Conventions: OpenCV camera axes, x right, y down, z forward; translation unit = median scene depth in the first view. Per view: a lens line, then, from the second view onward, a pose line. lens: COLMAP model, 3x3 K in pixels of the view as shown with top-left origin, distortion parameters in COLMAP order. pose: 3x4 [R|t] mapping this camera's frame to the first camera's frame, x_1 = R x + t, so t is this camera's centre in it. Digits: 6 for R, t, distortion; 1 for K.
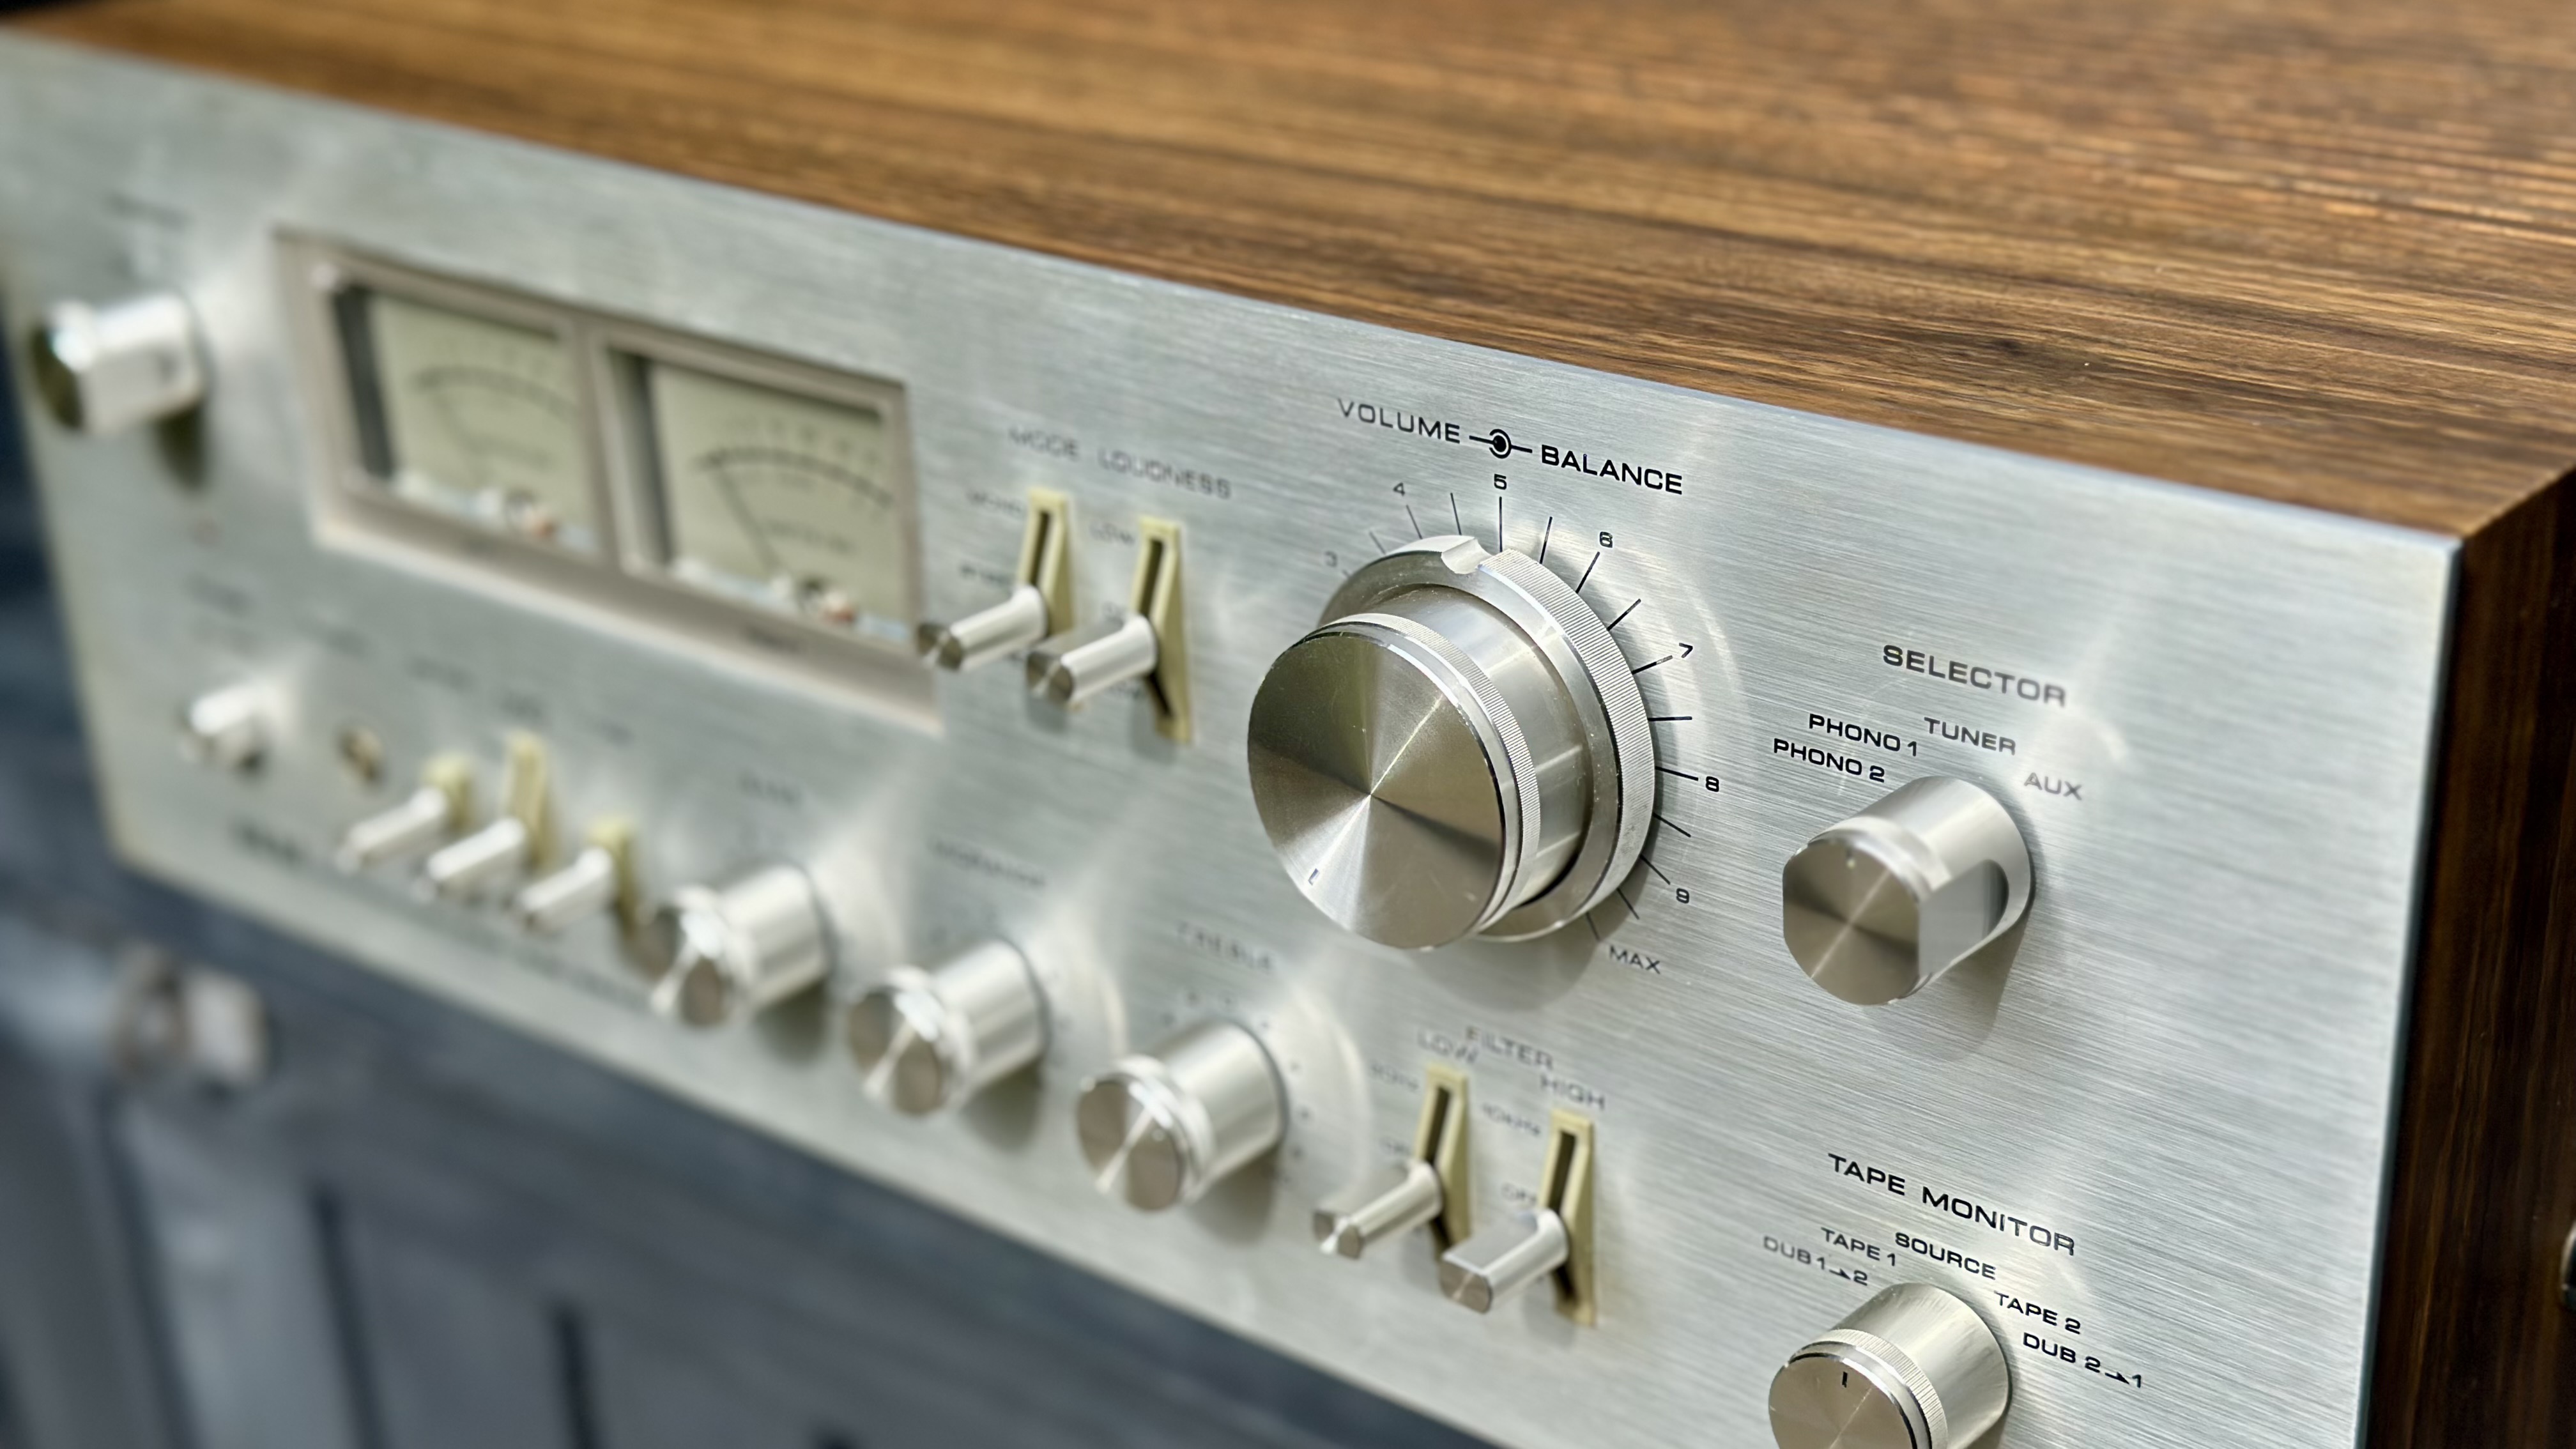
lens RADIAL K [[3691.7, 0, 1293.8], [0, 3691.7, 977.3], [0, 0, 1]] dist [0.126520, 0.000000]
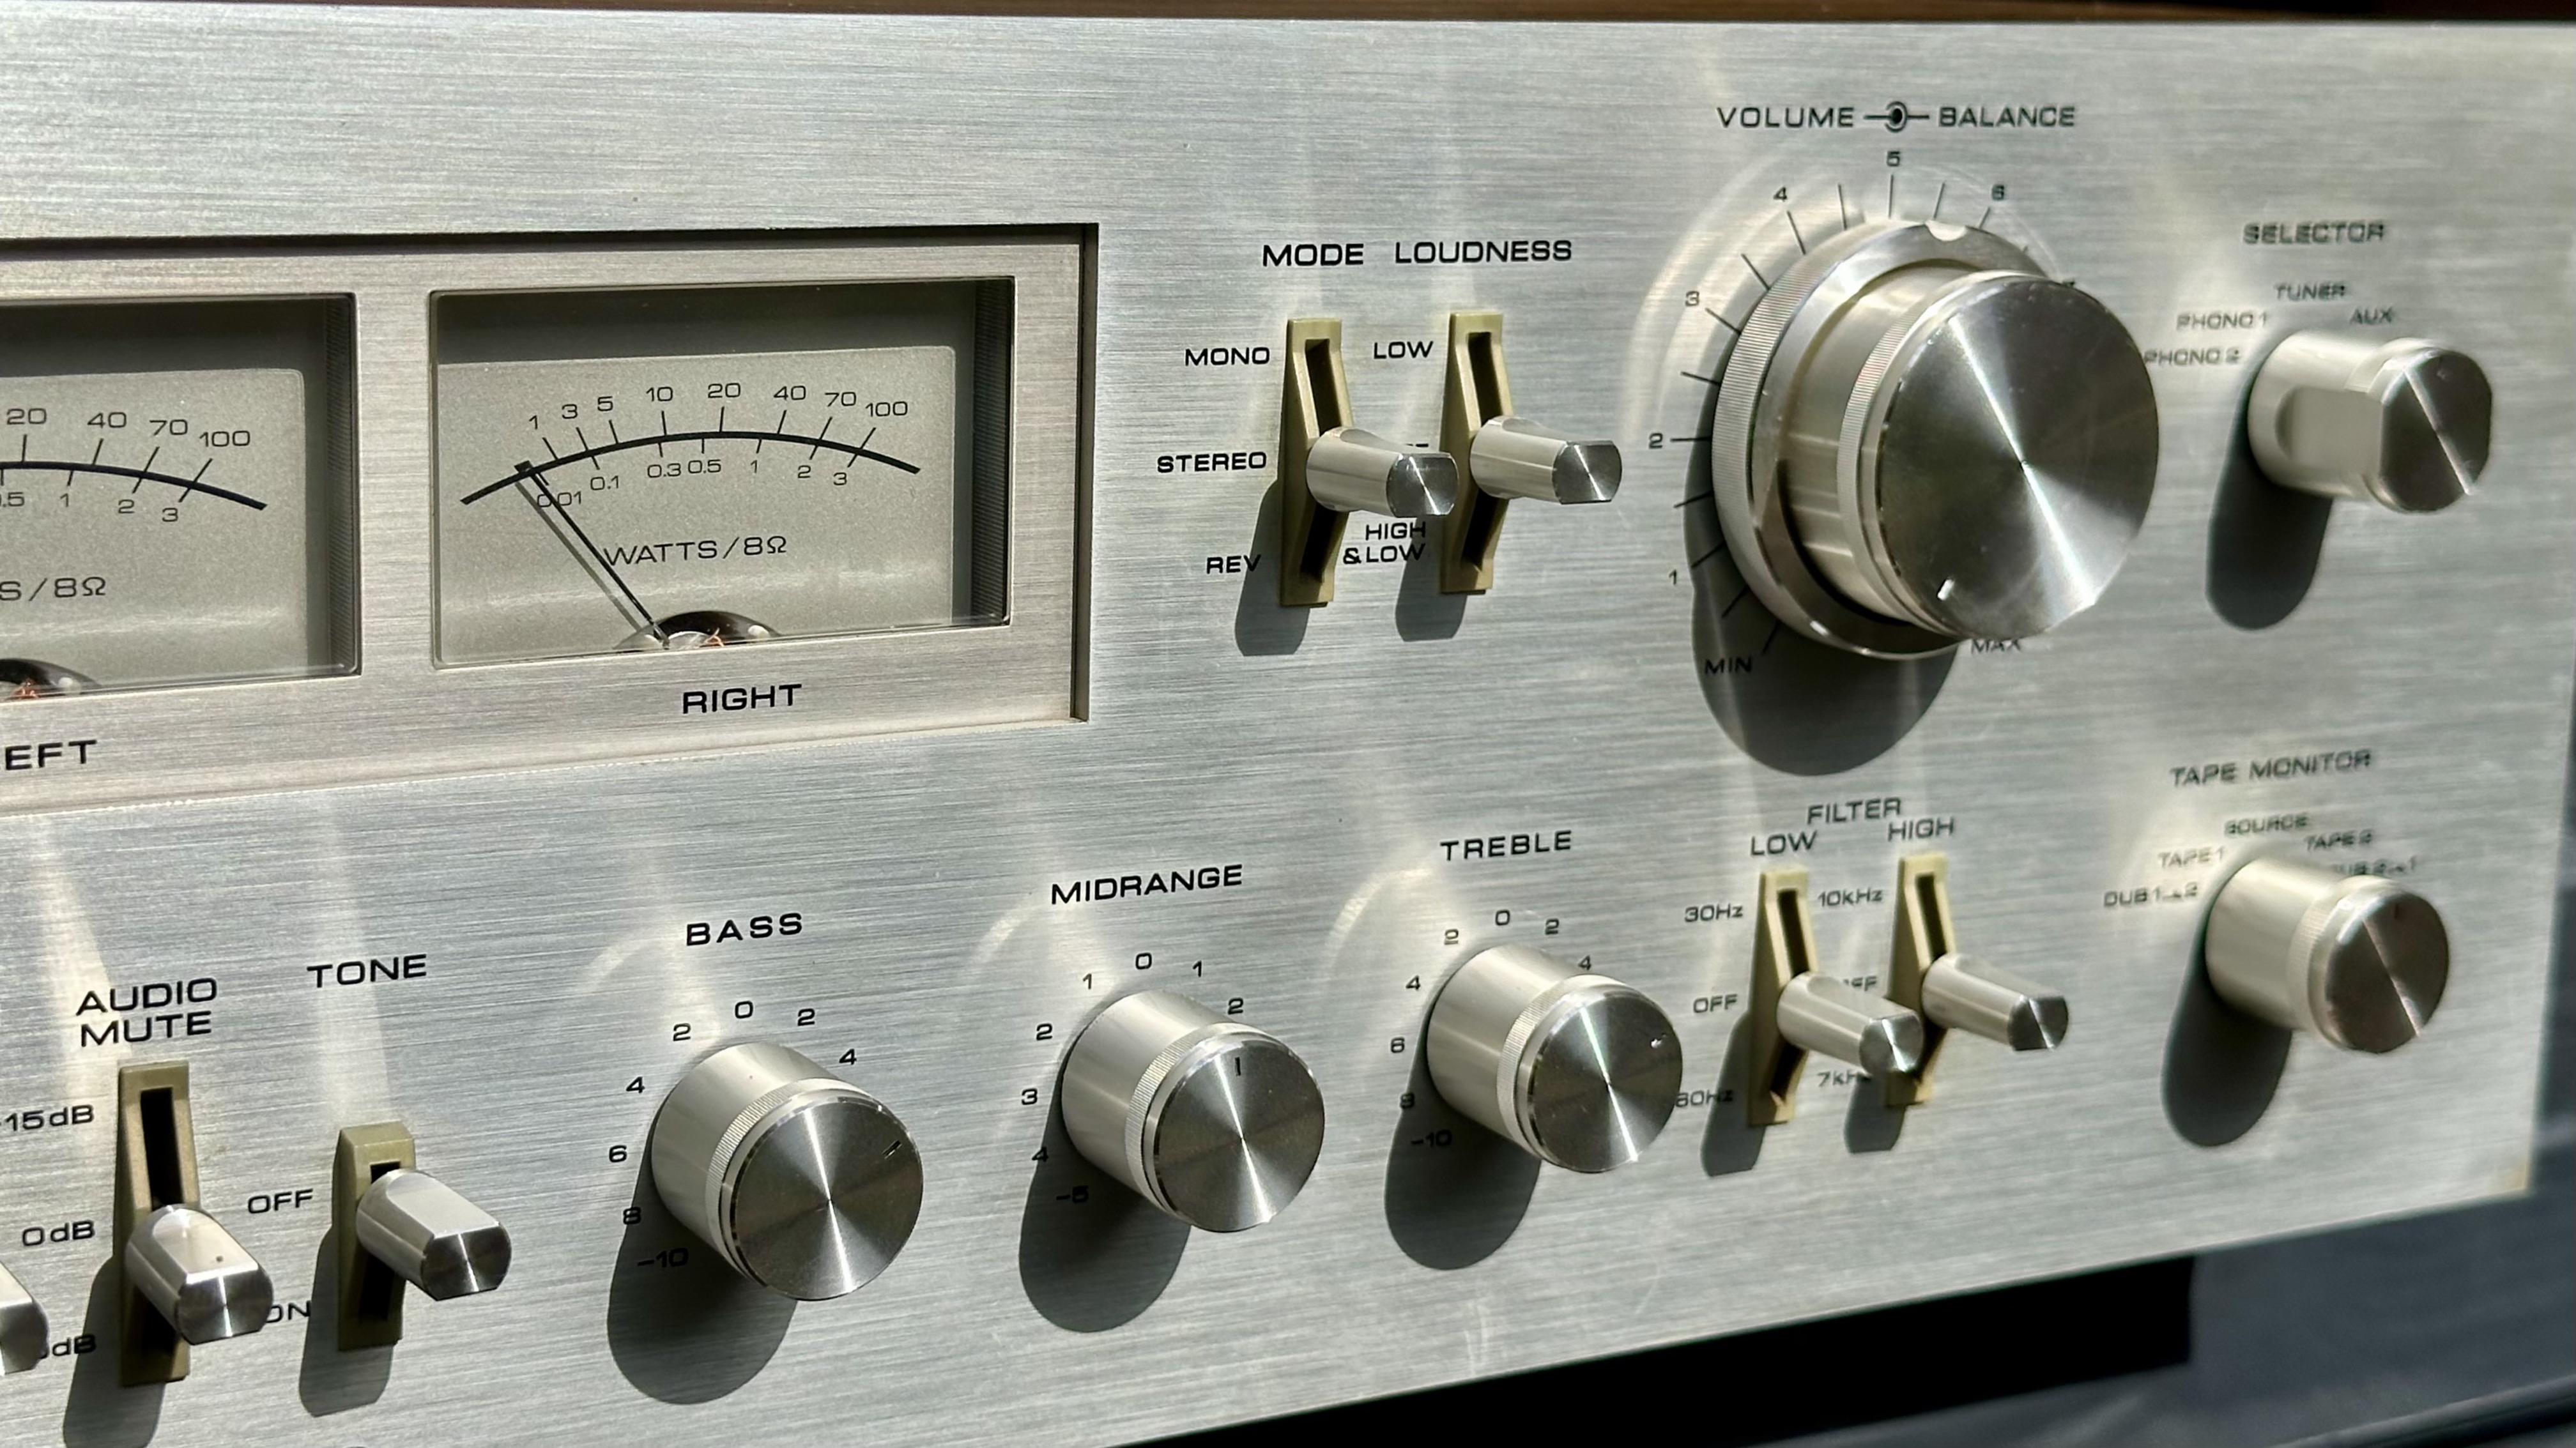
lens RADIAL K [[4250.7, 0, 1315.1], [0, 4250.7, 628.3], [0, 0, 1]] dist [0.113727, 0.000000]
pose [[0.308701, -0.118198, 0.943786, -1.010334], [0.382694, 0.923827, -0.009477, -0.066182], [-0.870775, 0.364107, 0.330420, 0.782812]]
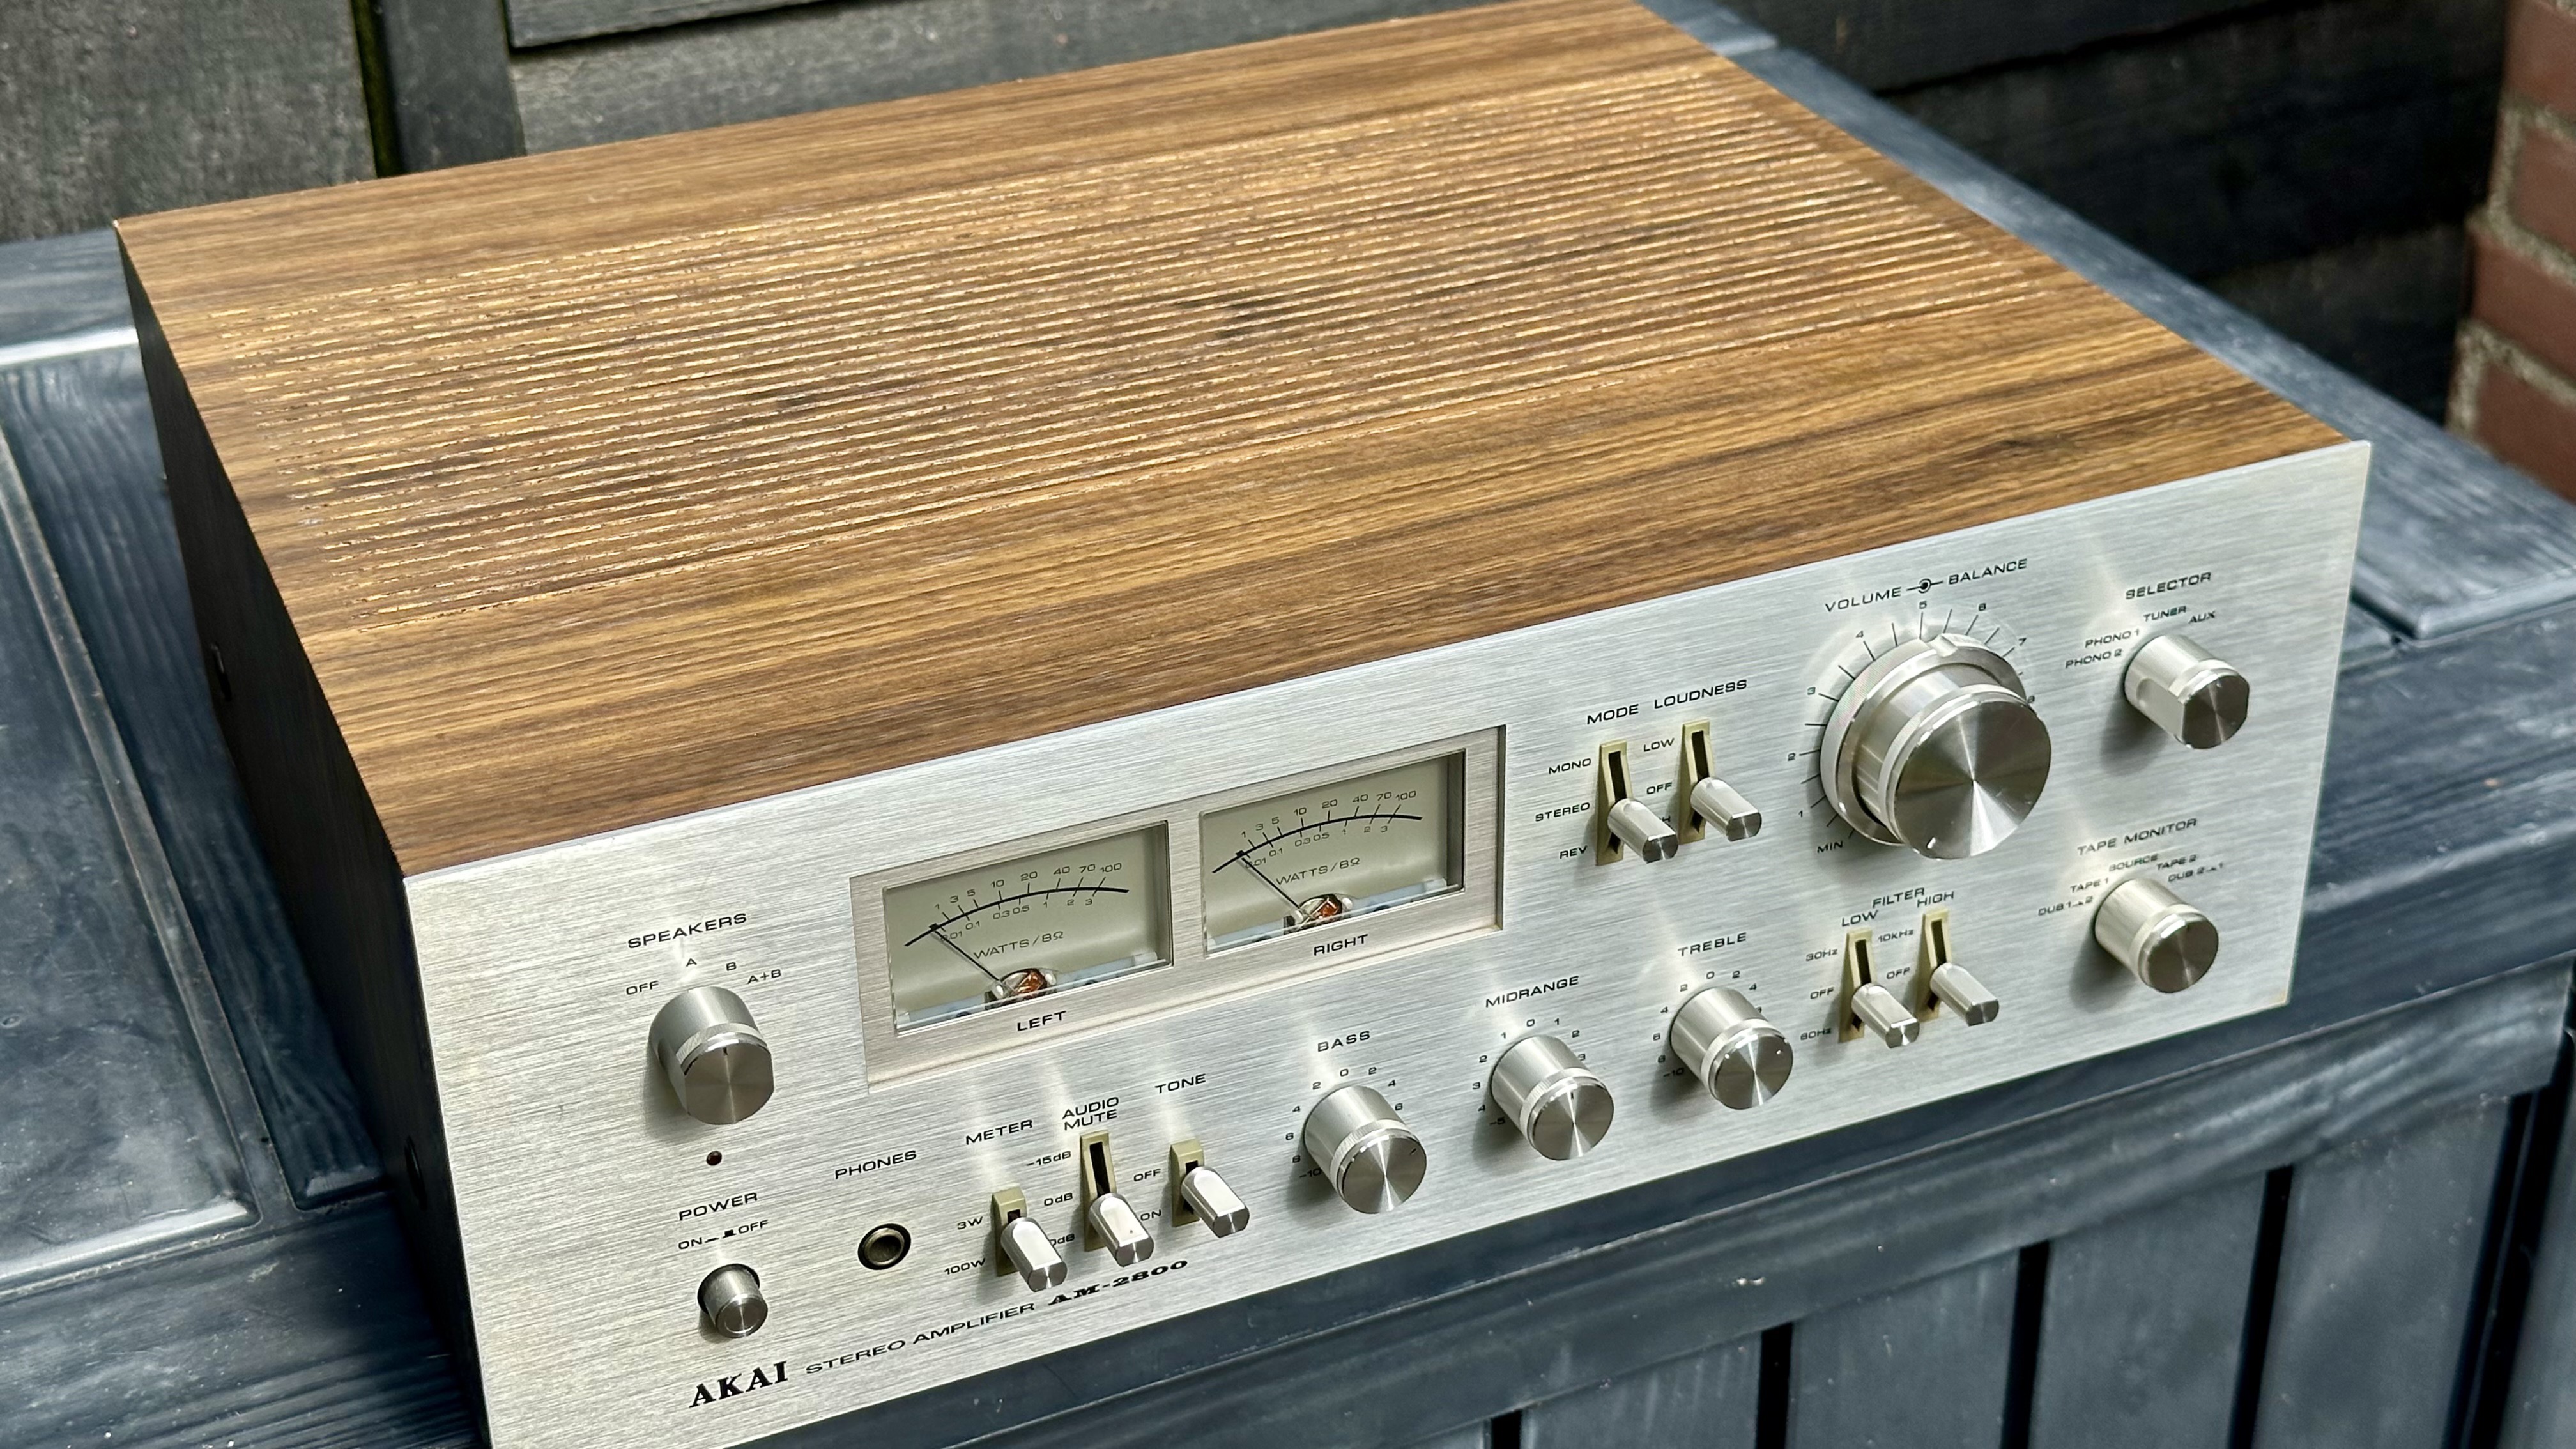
lens RADIAL K [[3691.7, 0, 1297.1], [0, 3691.7, 738.7], [0, 0, 1]] dist [0.126520, 0.000000]
pose [[0.427842, -0.415332, 0.802777, -1.543823], [0.398498, 0.883867, 0.244905, -0.632626], [-0.811265, 0.215124, 0.543664, 0.250103]]
